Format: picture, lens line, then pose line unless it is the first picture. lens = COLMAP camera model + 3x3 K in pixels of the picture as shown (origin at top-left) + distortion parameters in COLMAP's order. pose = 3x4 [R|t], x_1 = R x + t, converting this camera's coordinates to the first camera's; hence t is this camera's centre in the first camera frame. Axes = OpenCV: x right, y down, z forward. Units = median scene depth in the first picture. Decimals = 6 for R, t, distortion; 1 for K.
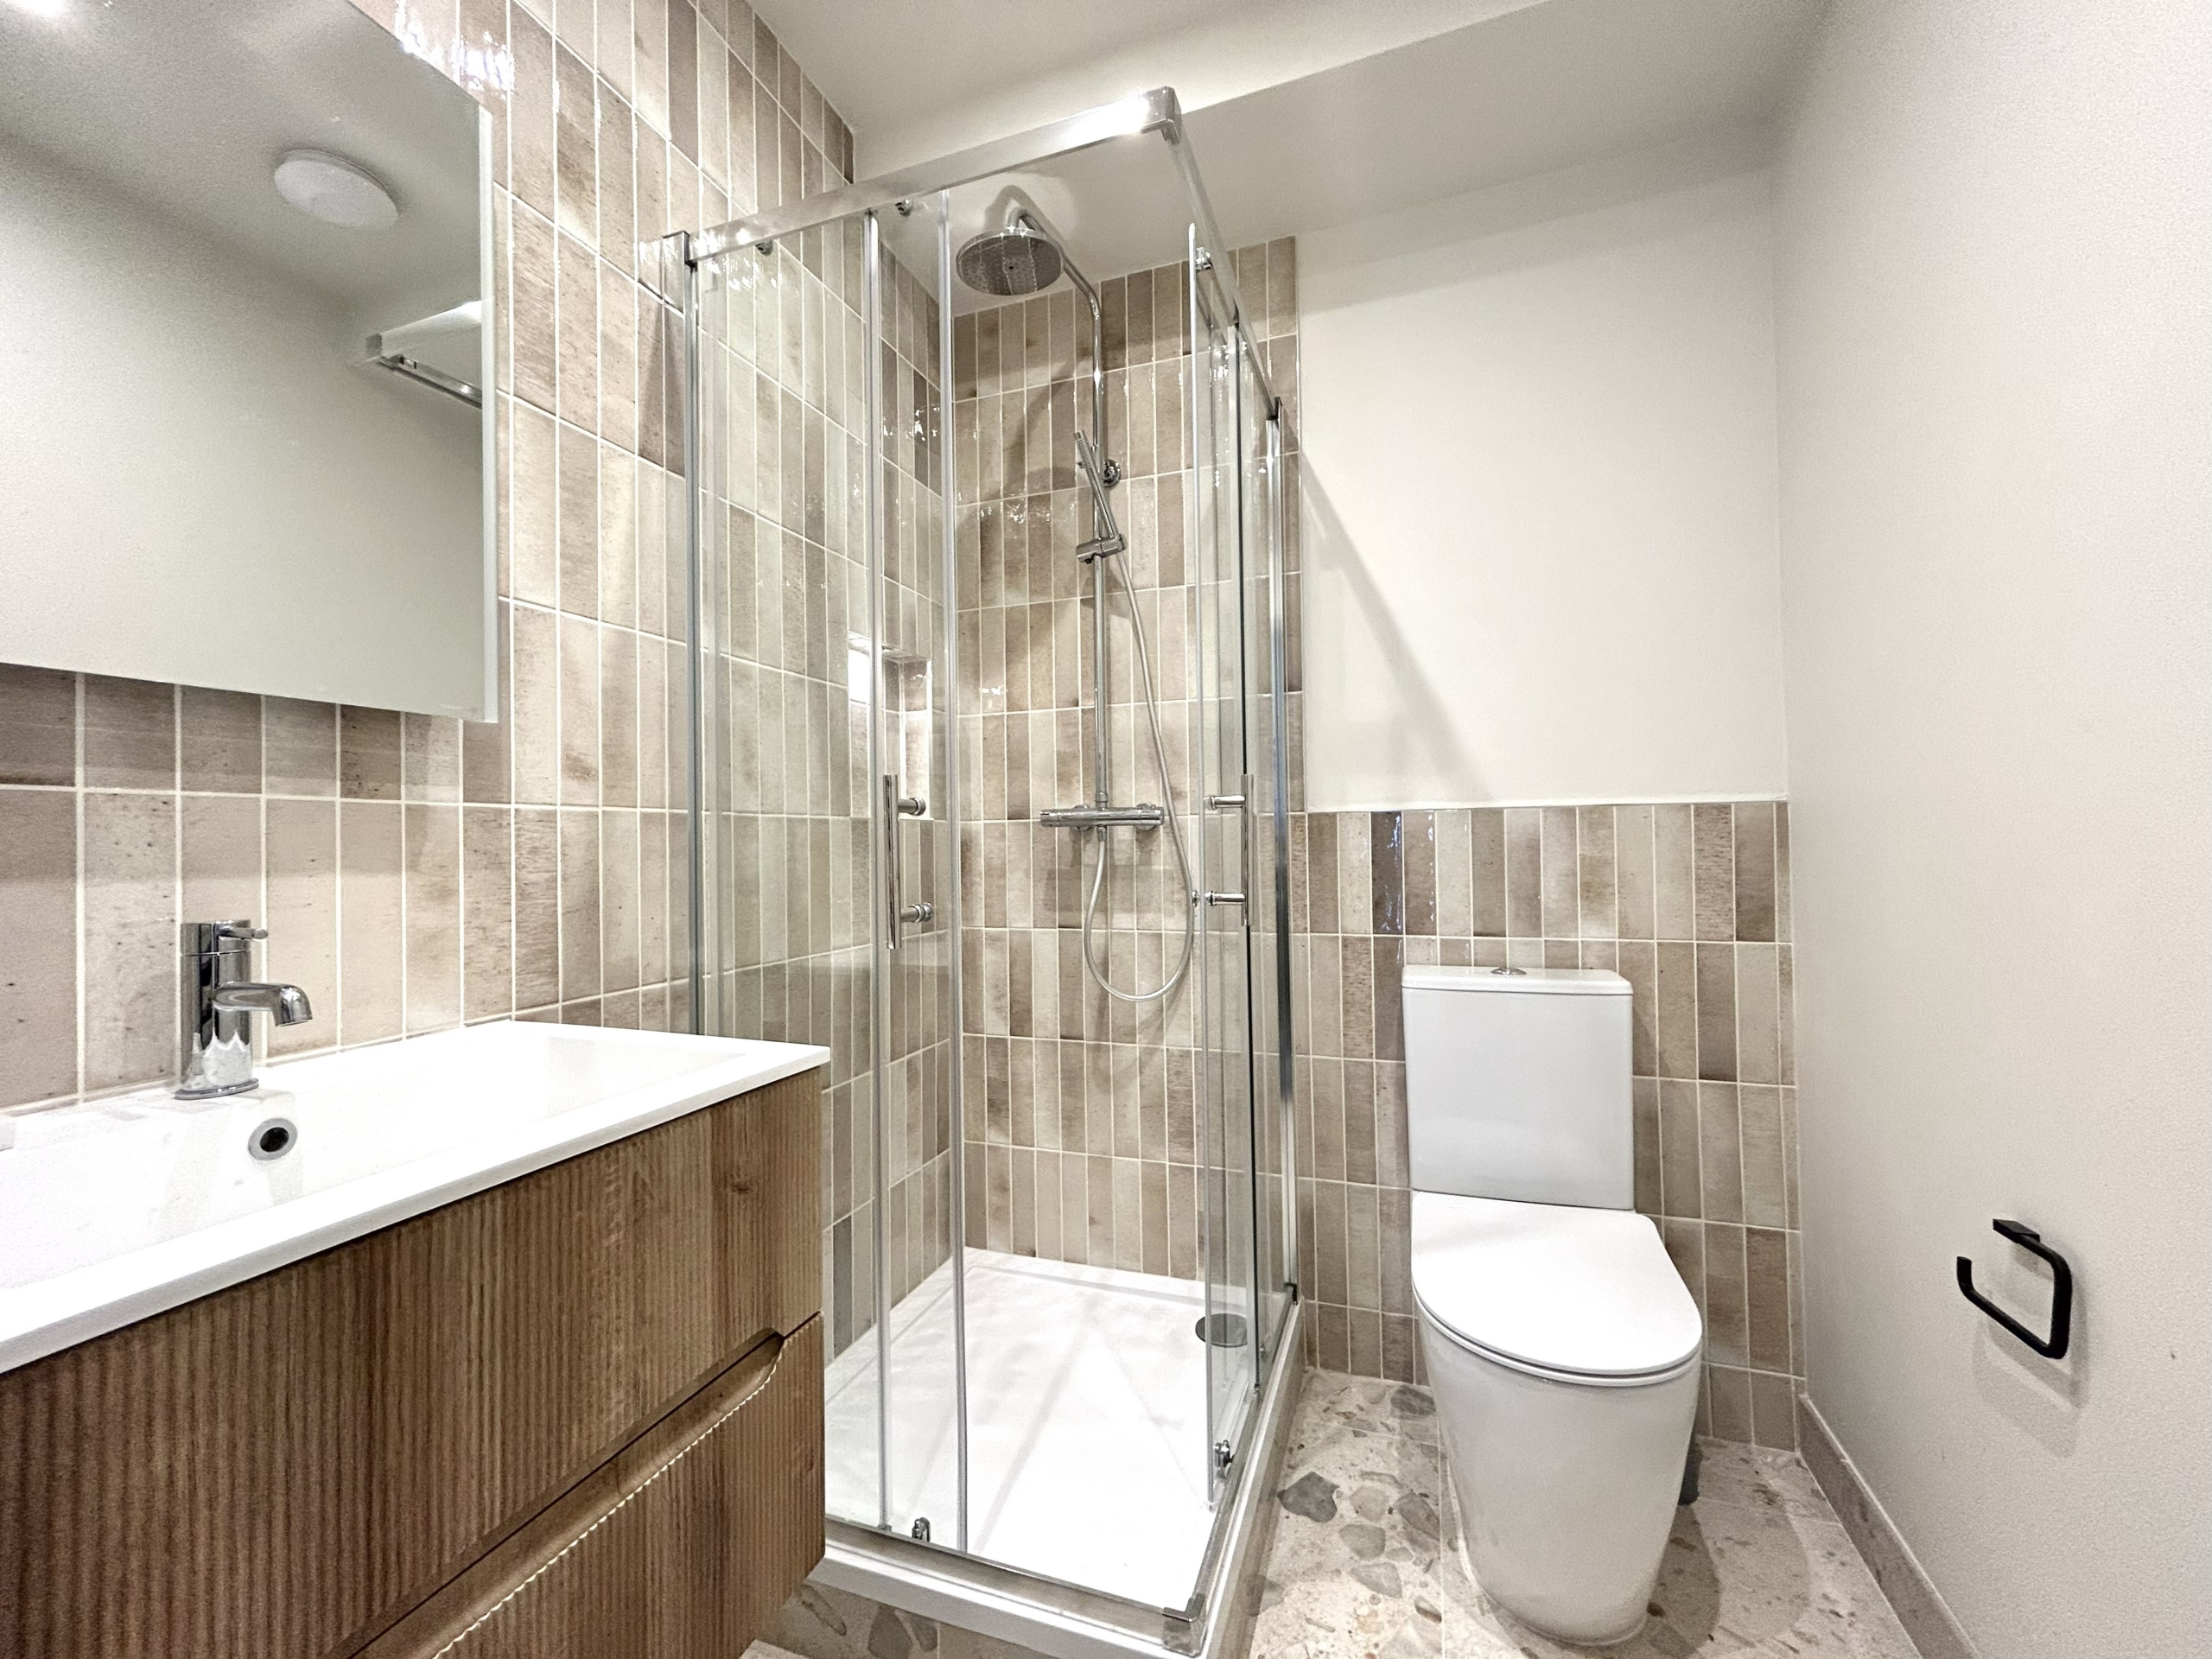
lens RADIAL K [[899.2, 0, 1105.8], [0, 899.2, 825.3], [0, 0, 1]] dist [0.001101, 0.000096]
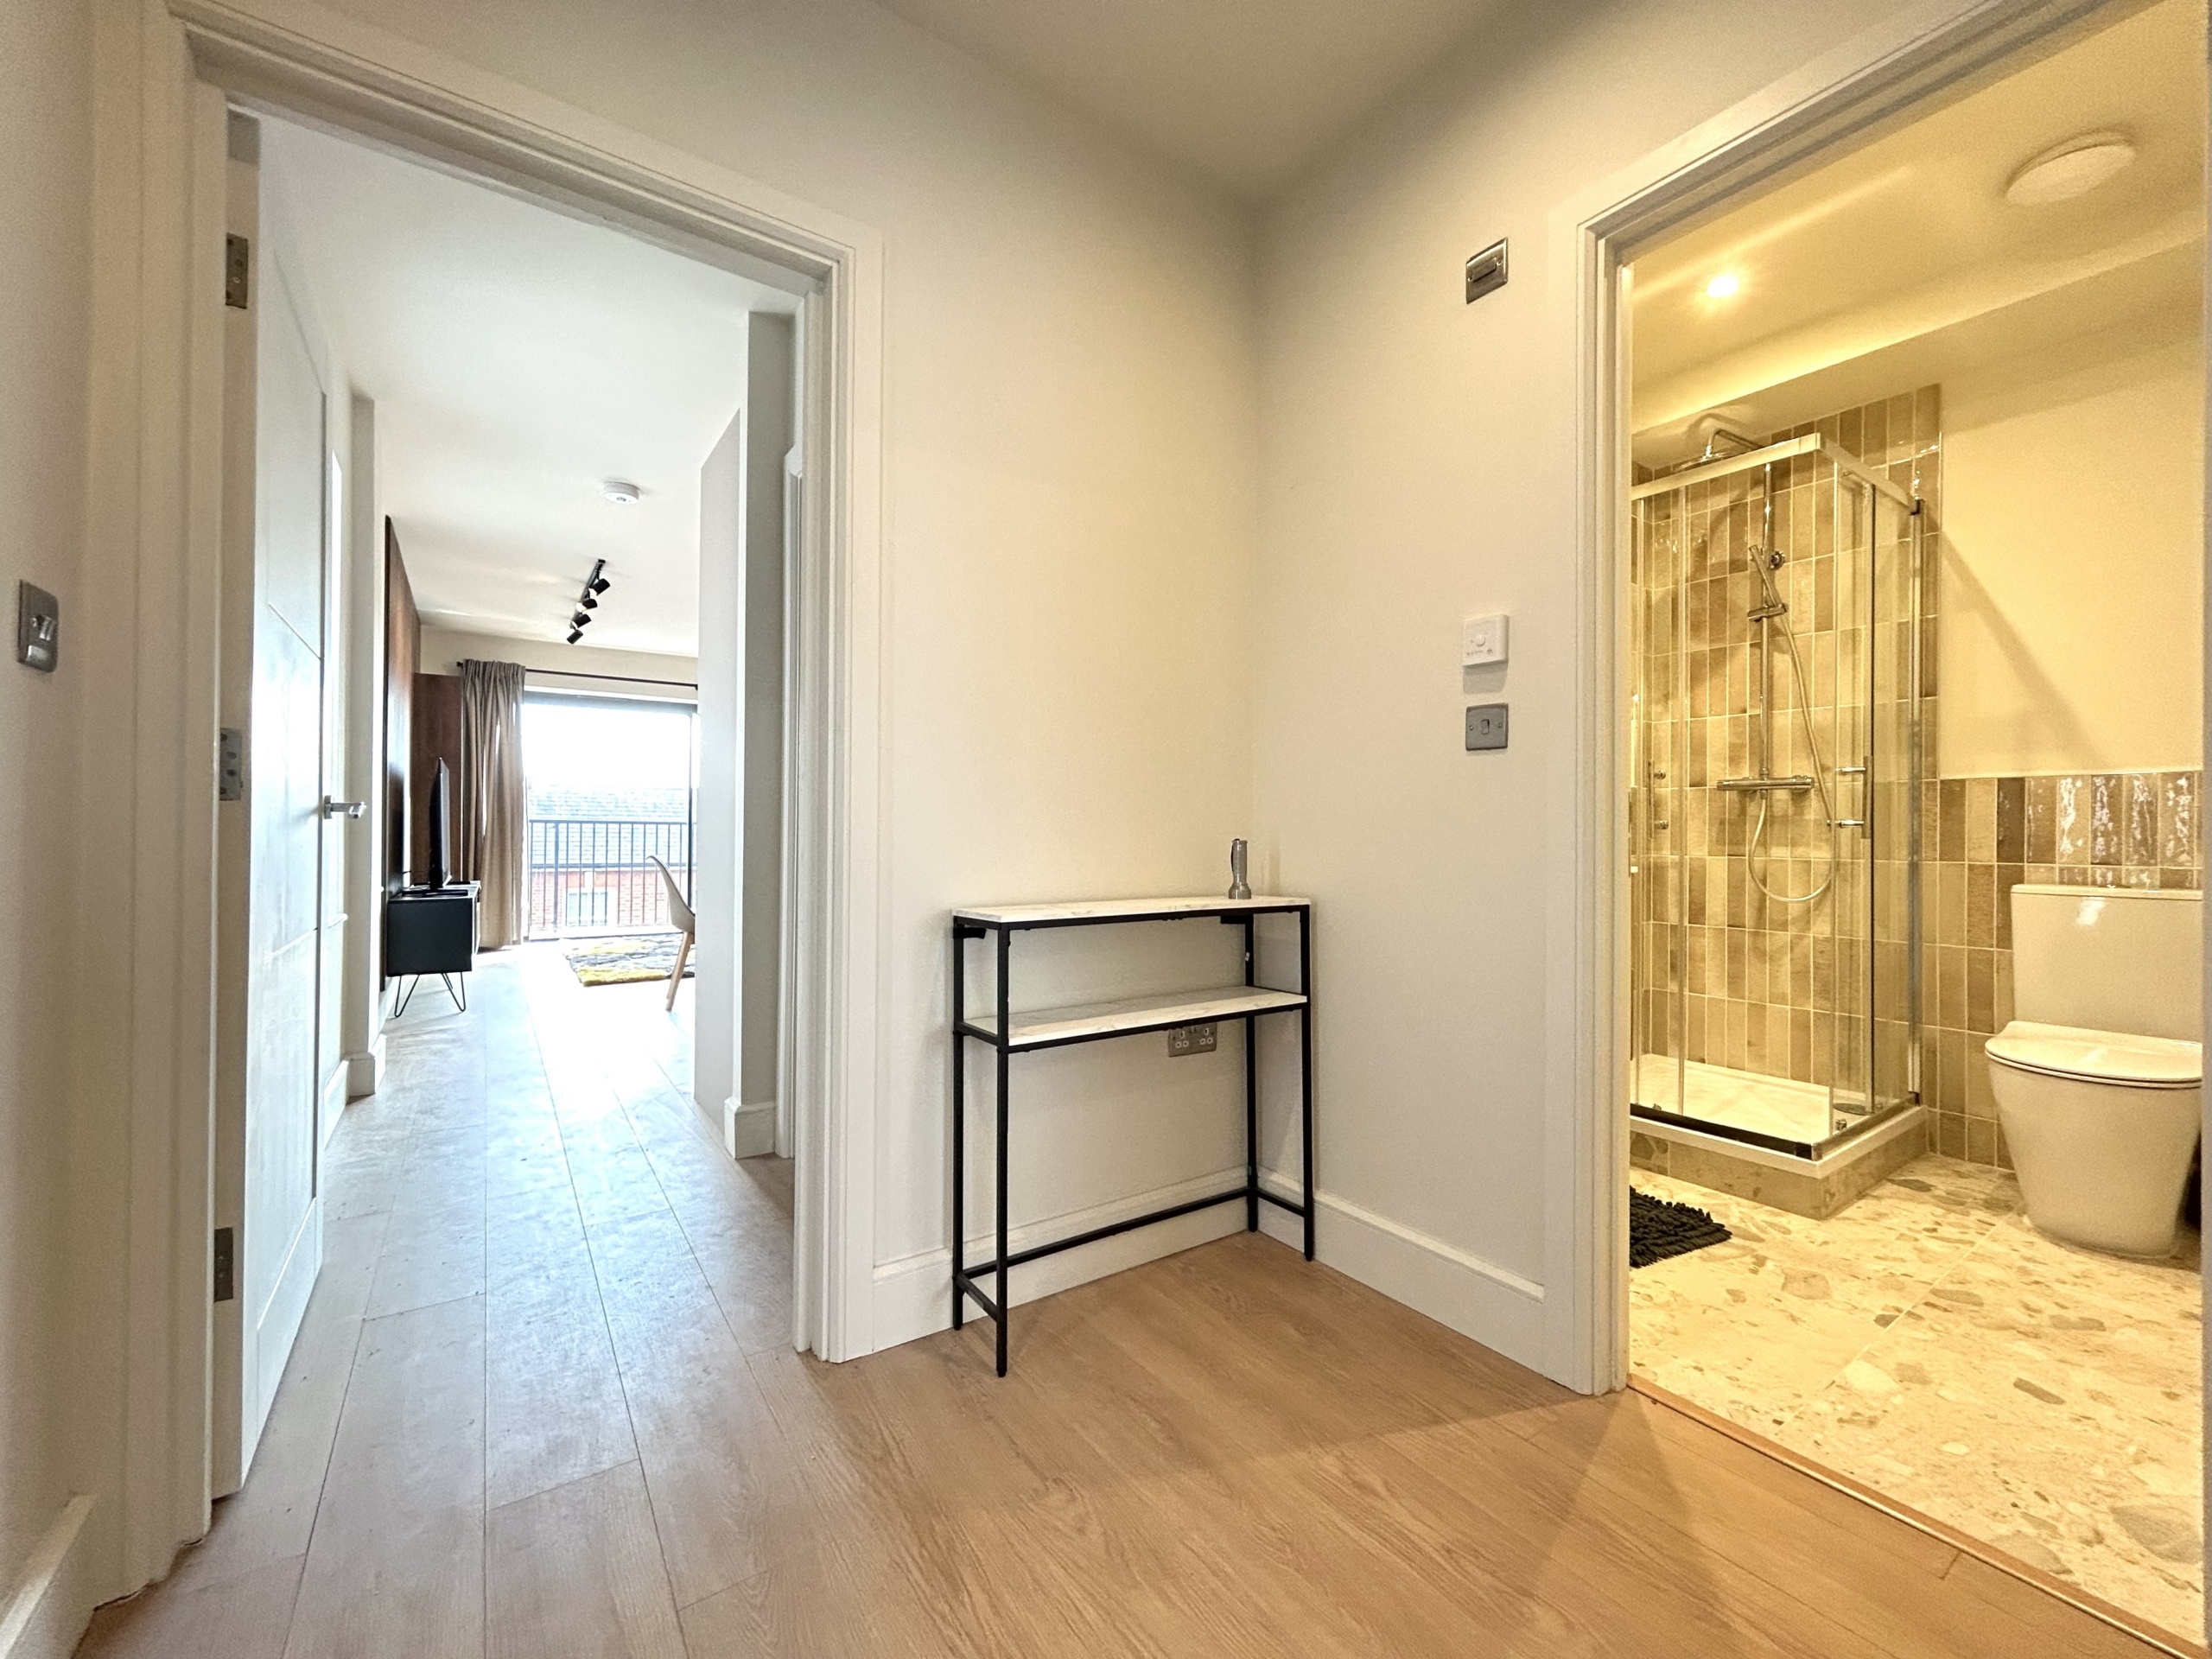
lens RADIAL K [[899.2, 0, 1093.5], [0, 899.2, 826.3], [0, 0, 1]] dist [0.001101, 0.000096]
pose [[0.807619, 0.018711, -0.589408, -0.022250], [-0.008703, 0.999766, 0.019812, 0.042305], [0.589641, -0.010871, 0.807593, -0.945231]]
